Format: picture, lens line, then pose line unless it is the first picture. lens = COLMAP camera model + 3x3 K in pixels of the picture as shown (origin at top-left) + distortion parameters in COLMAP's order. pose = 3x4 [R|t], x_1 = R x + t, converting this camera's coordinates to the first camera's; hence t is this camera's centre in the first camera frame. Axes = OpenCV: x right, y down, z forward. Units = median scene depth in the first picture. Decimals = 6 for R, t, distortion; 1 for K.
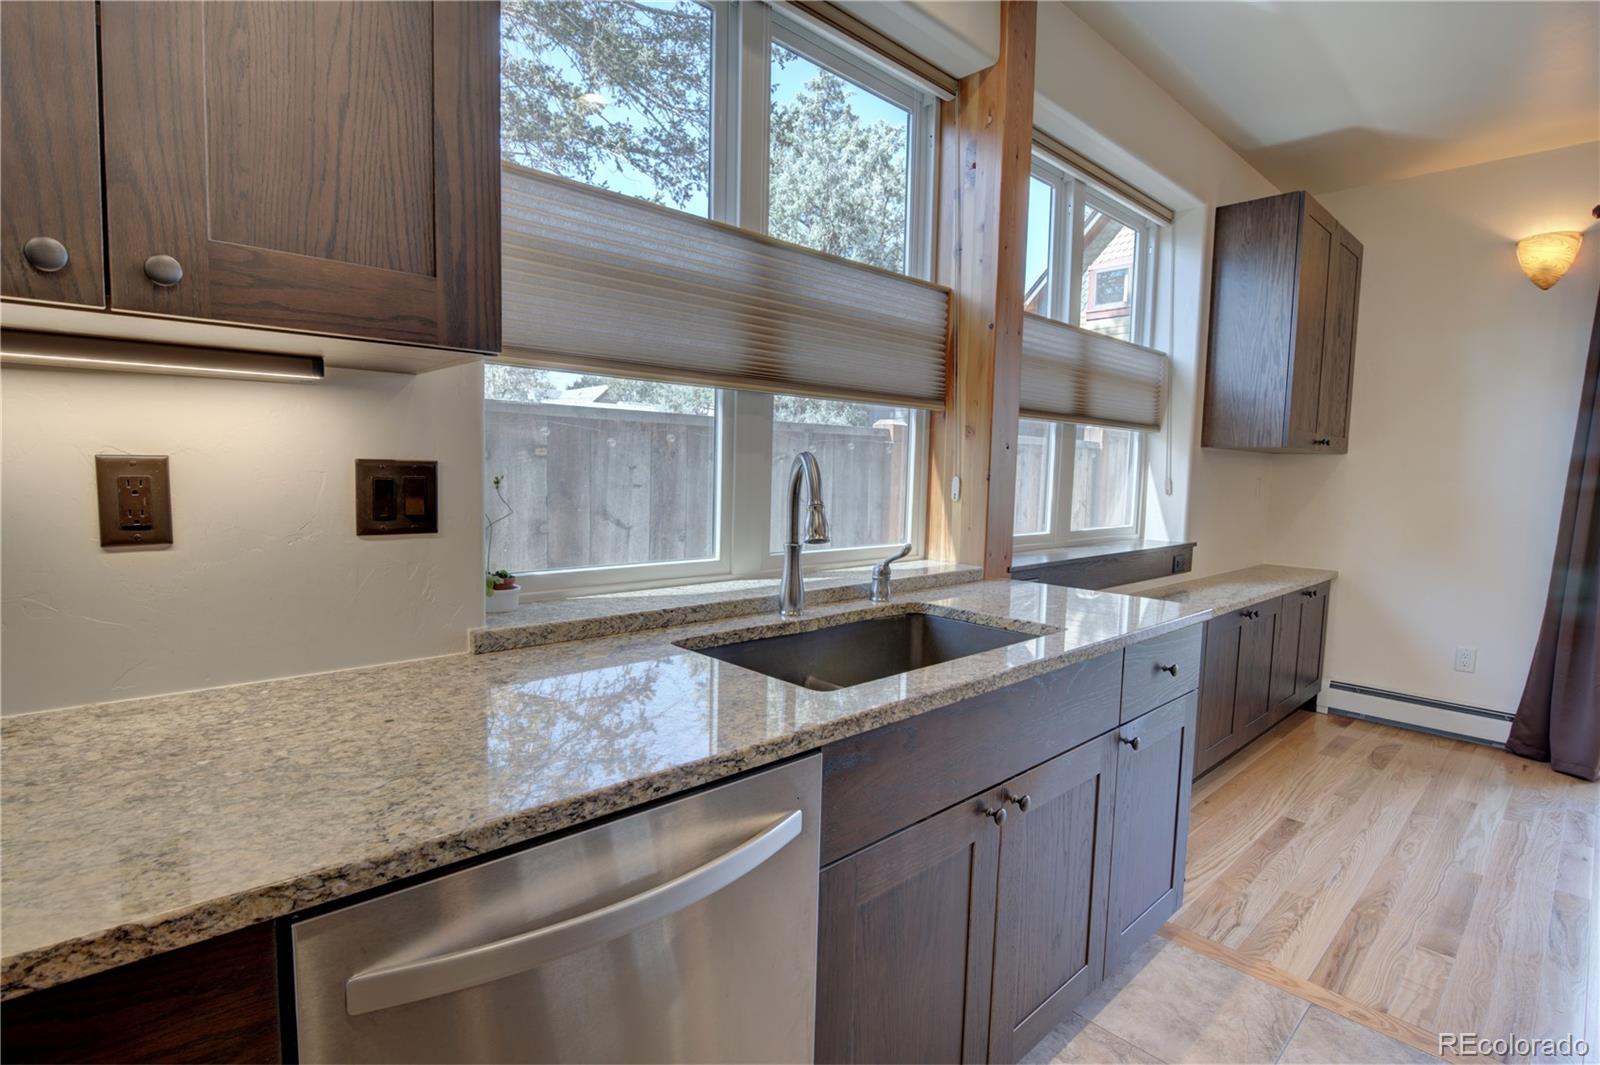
lens RADIAL K [[773.5, 0, 802.2], [0, 773.5, 538.2], [0, 0, 1]] dist [-0.017200, -0.001761]
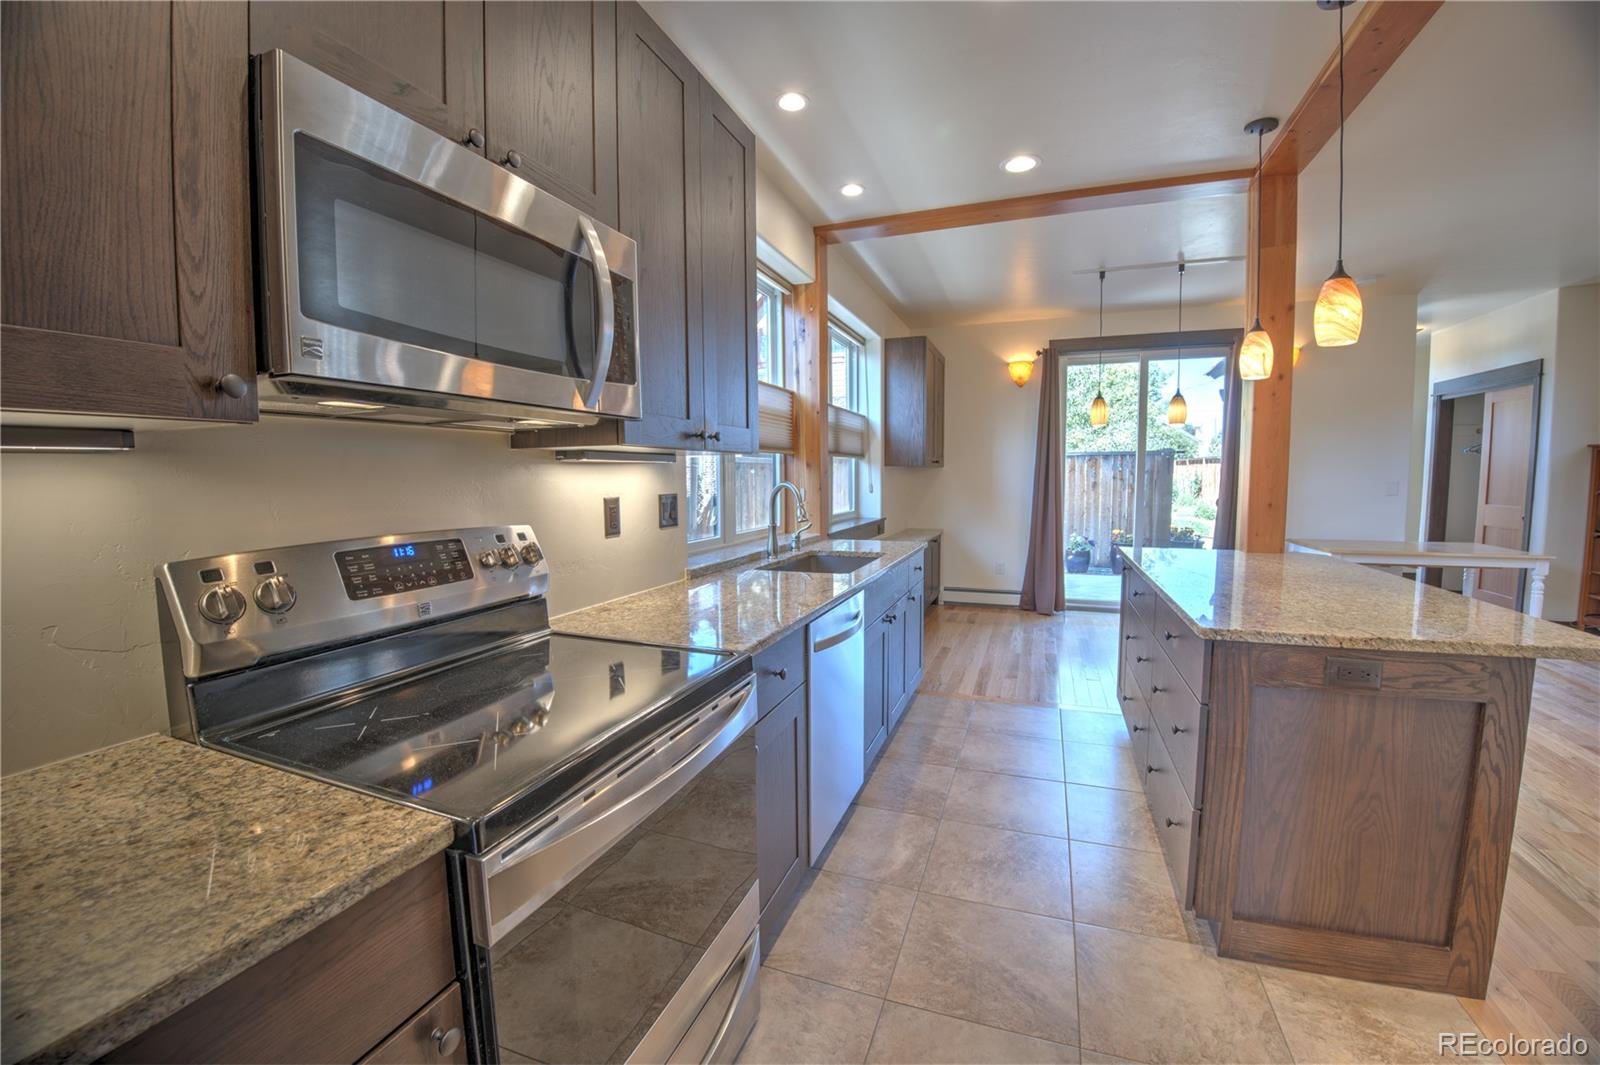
lens RADIAL K [[645.4, 0, 817.7], [0, 645.4, 533.4], [0, 0, 1]] dist [-0.019545, -0.000043]
pose [[0.885074, -0.069015, 0.460306, -0.435192], [0.067802, 0.997514, 0.019192, 0.002930], [-0.460486, 0.014223, 0.887553, -0.380206]]
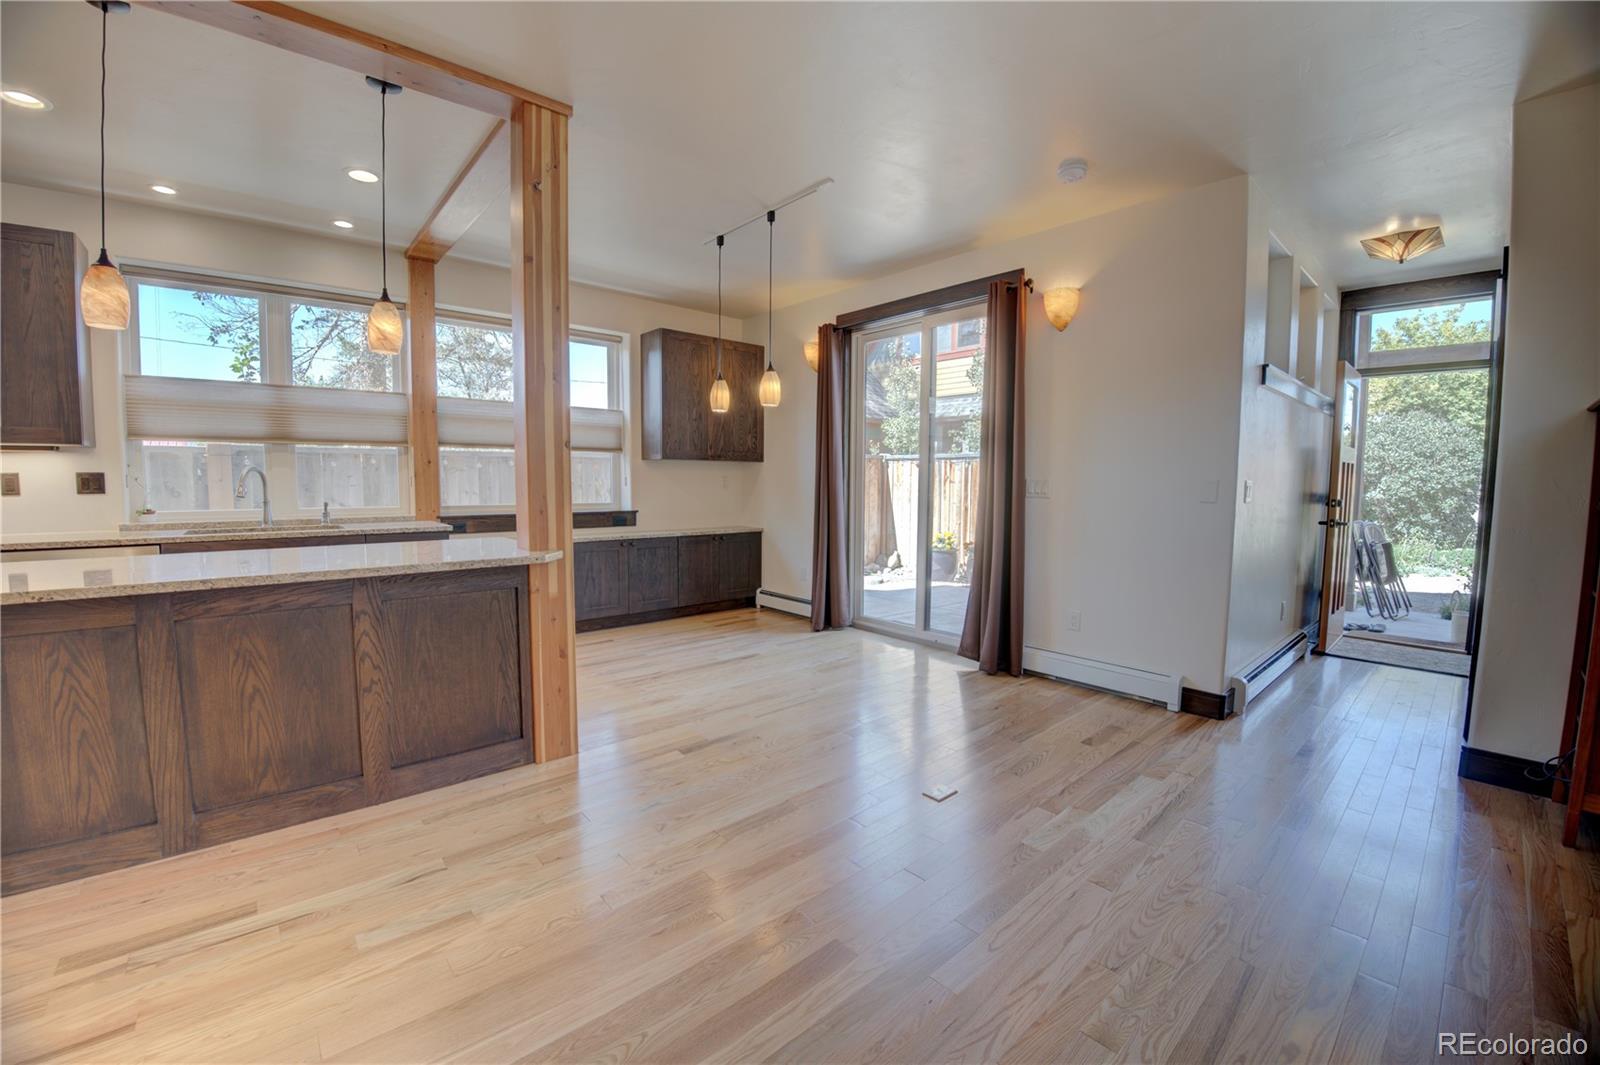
lens RADIAL K [[642.7, 0, 805.0], [0, 642.7, 533.1], [0, 0, 1]] dist [-0.048349, 0.000620]
pose [[0.999663, -0.012906, -0.022527, 1.168392], [0.012658, 0.999858, -0.011114, 0.102876], [0.022667, 0.010825, 0.999684, -0.687009]]
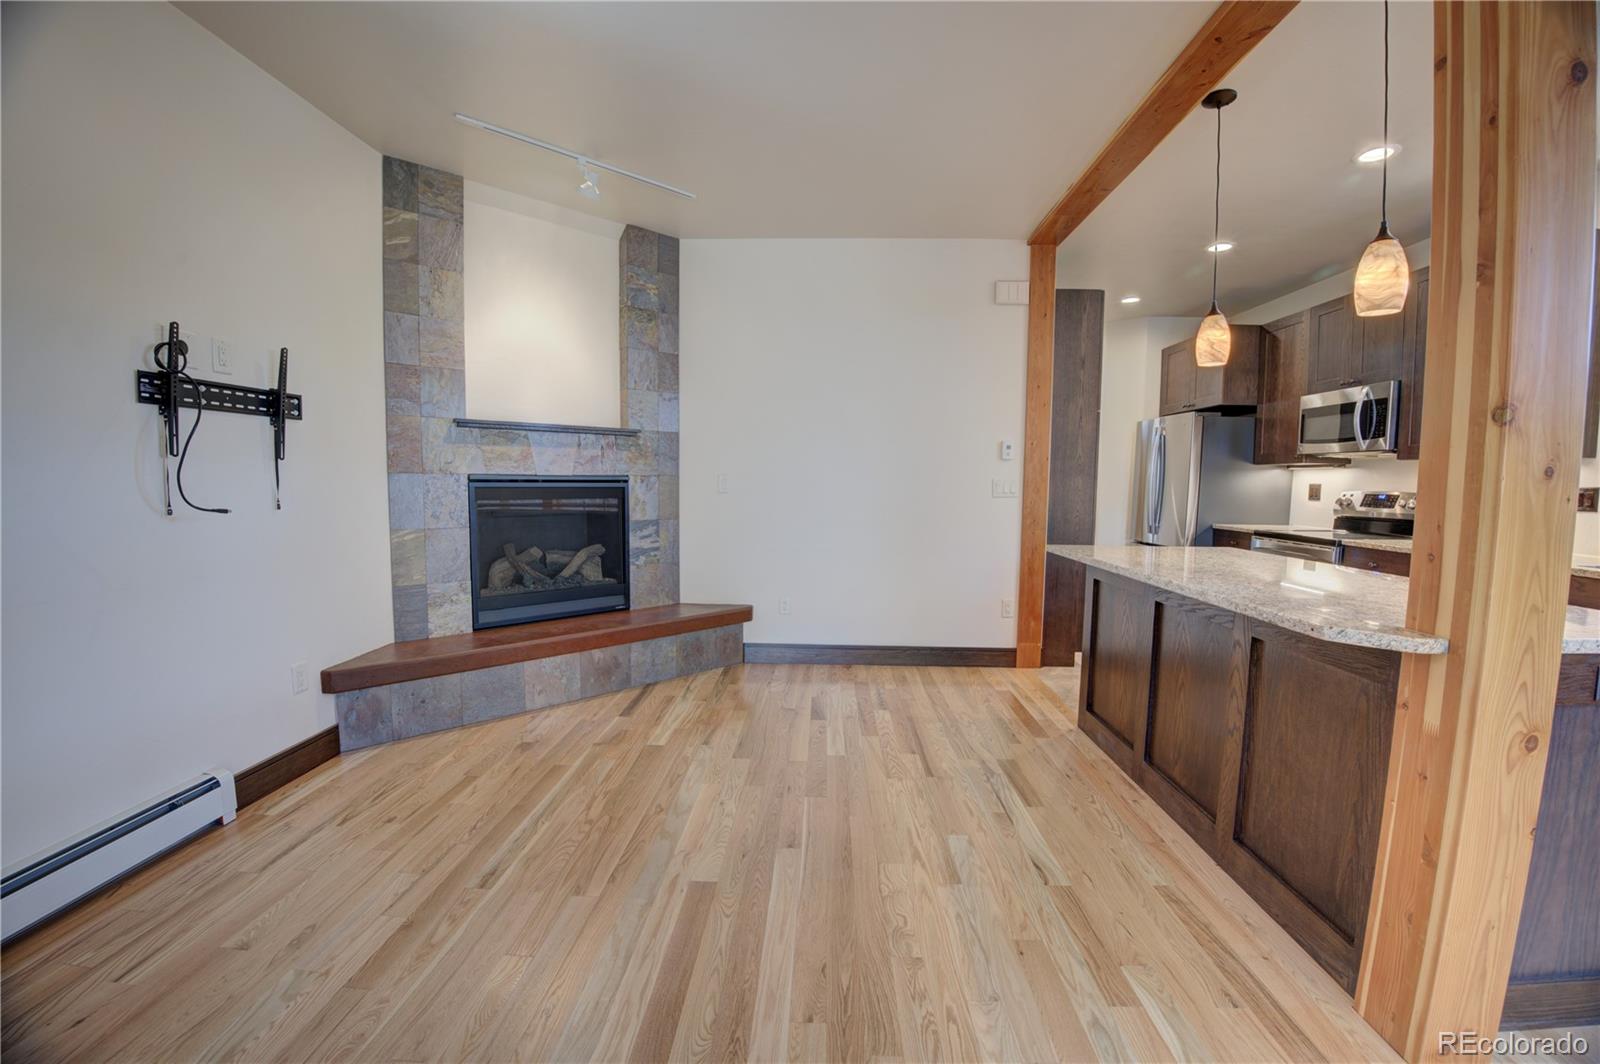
lens RADIAL K [[642.7, 0, 801.5], [0, 642.7, 534.9], [0, 0, 1]] dist [-0.048349, 0.000620]
pose [[-0.709913, 0.029096, -0.703688, 1.400721], [-0.091239, 0.986927, 0.132854, 0.024412], [0.698354, 0.158518, -0.697978, 0.210152]]
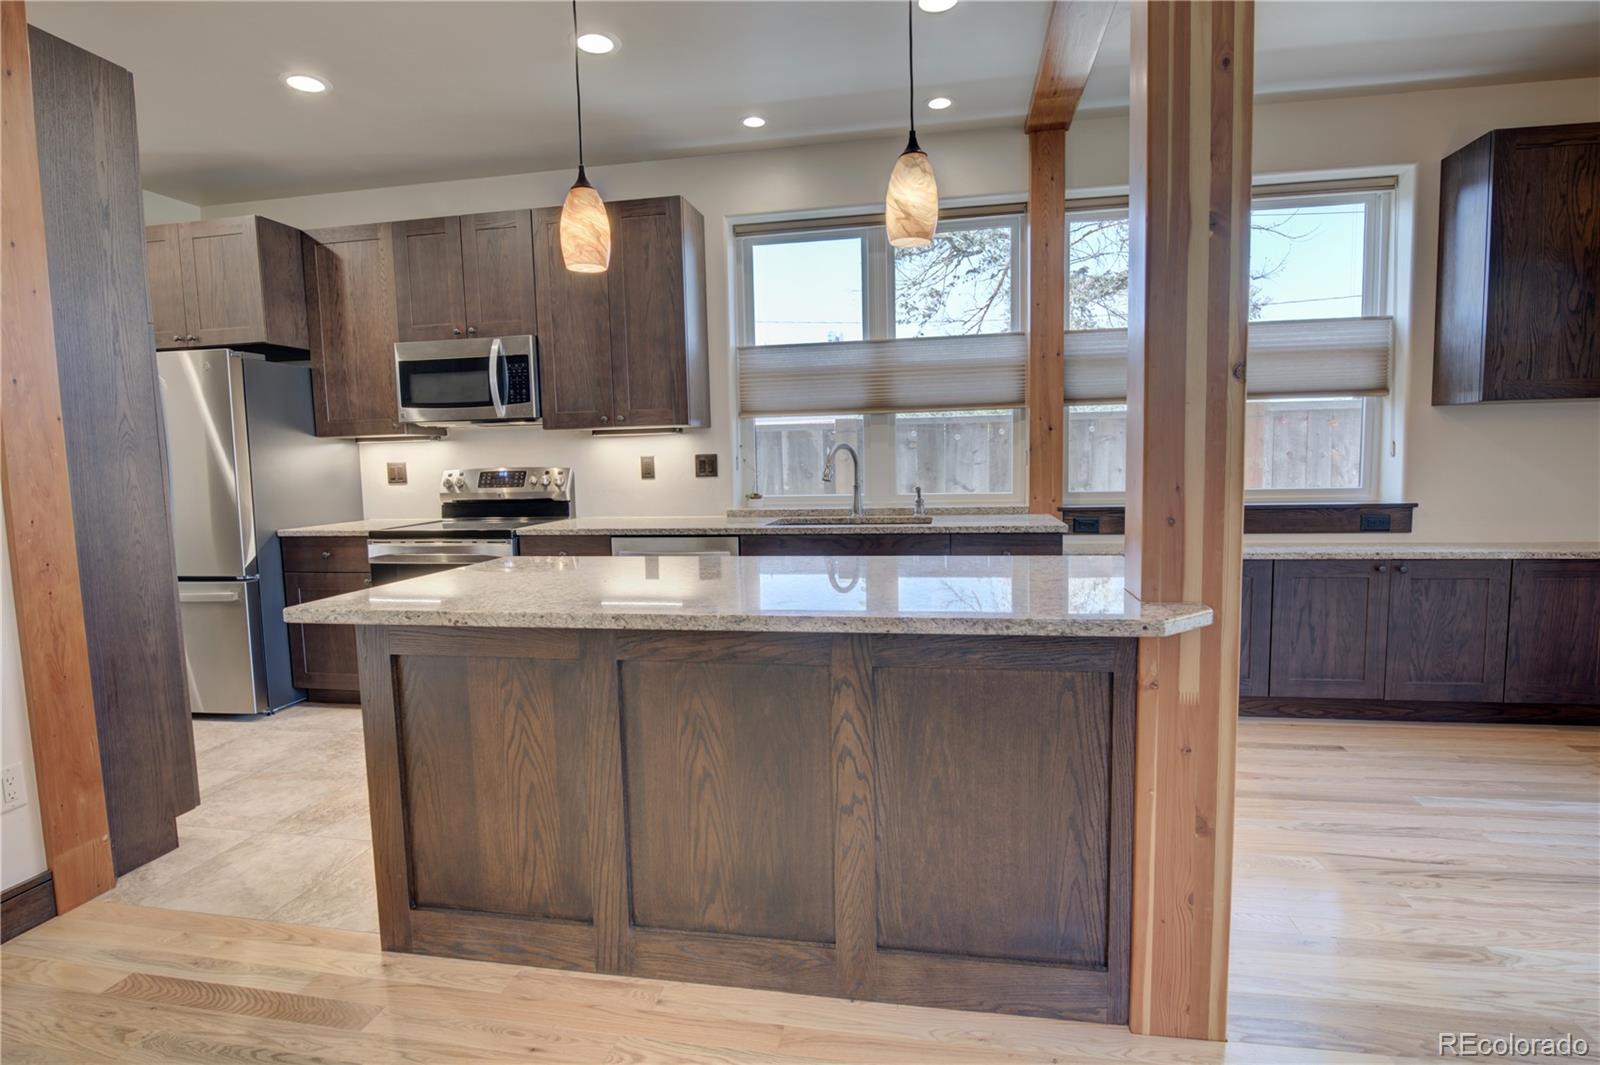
lens RADIAL K [[800.2, 0, 800.8], [0, 800.2, 533.9], [0, 0, 1]] dist [-0.013132, -0.002887]
pose [[0.594038, 0.039409, -0.803471, 1.052764], [-0.037249, 0.999076, 0.021463, 0.063737], [0.803574, 0.017179, 0.594956, -0.298228]]
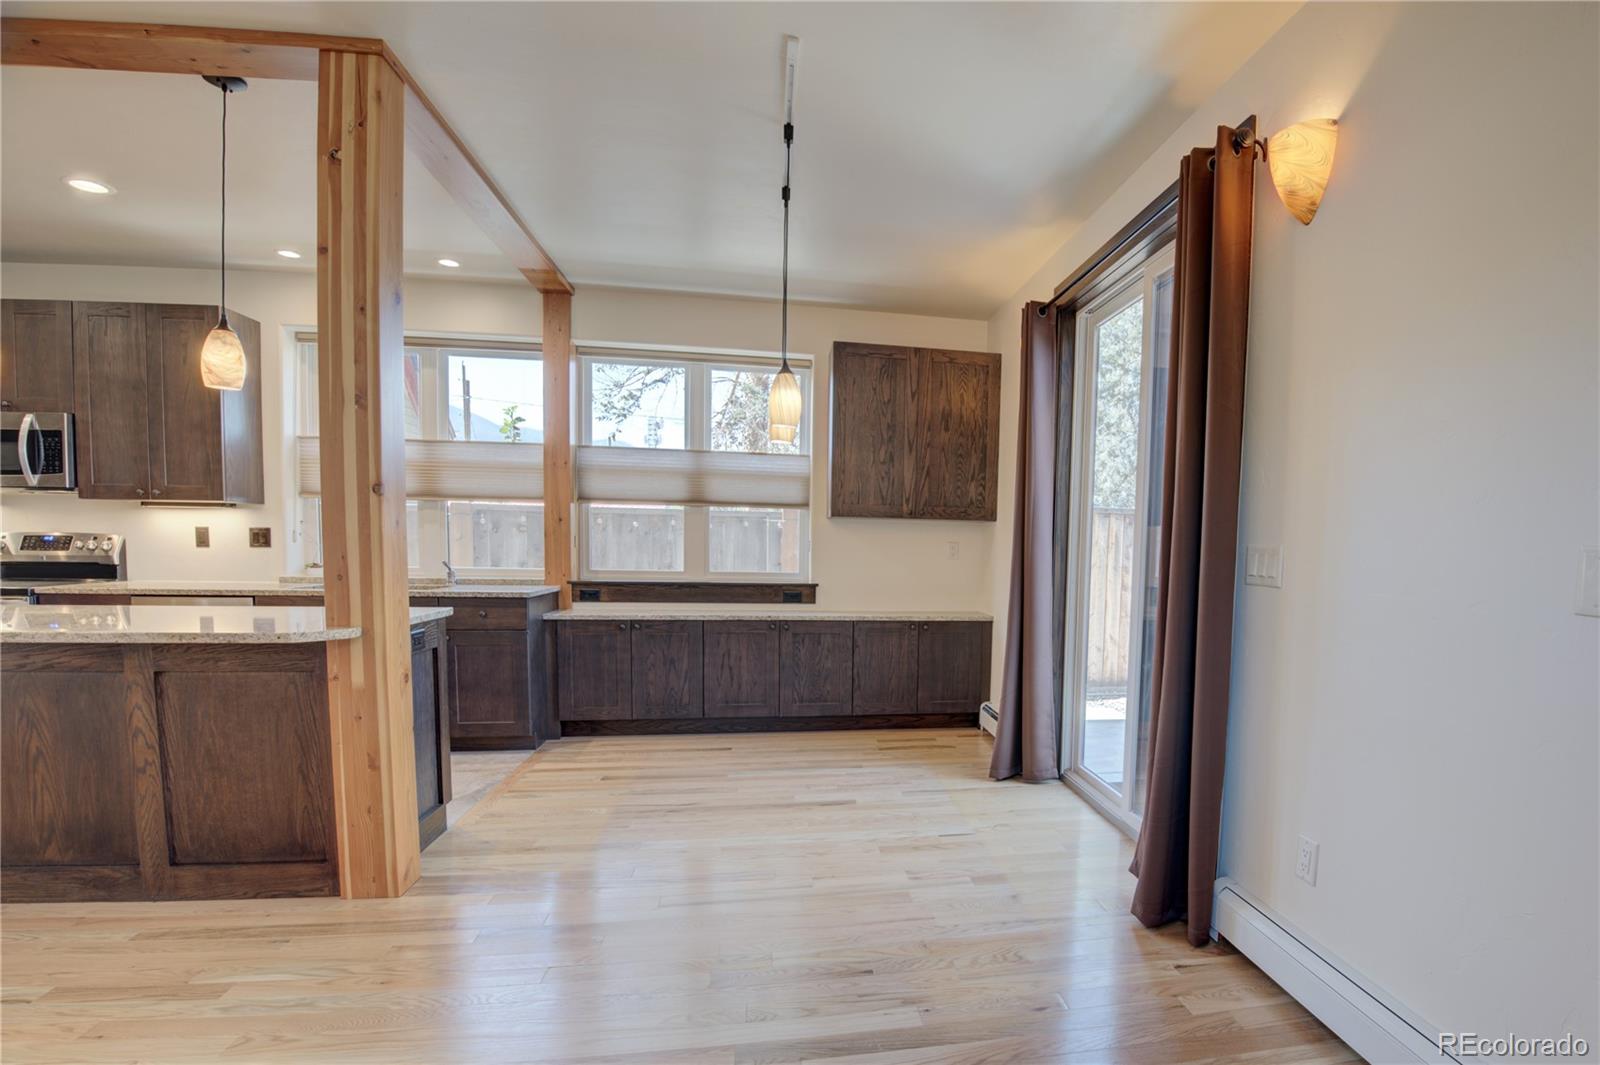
lens RADIAL K [[755.4, 0, 927.2], [0, 755.4, 610.1], [0, 0, 1]] dist [-0.048401, 0.000831]
pose [[0.852165, 0.041908, -0.521593, 1.751064], [-0.052696, 0.998593, -0.005860, 0.064351], [0.520614, 0.032479, 0.853174, -0.130578]]
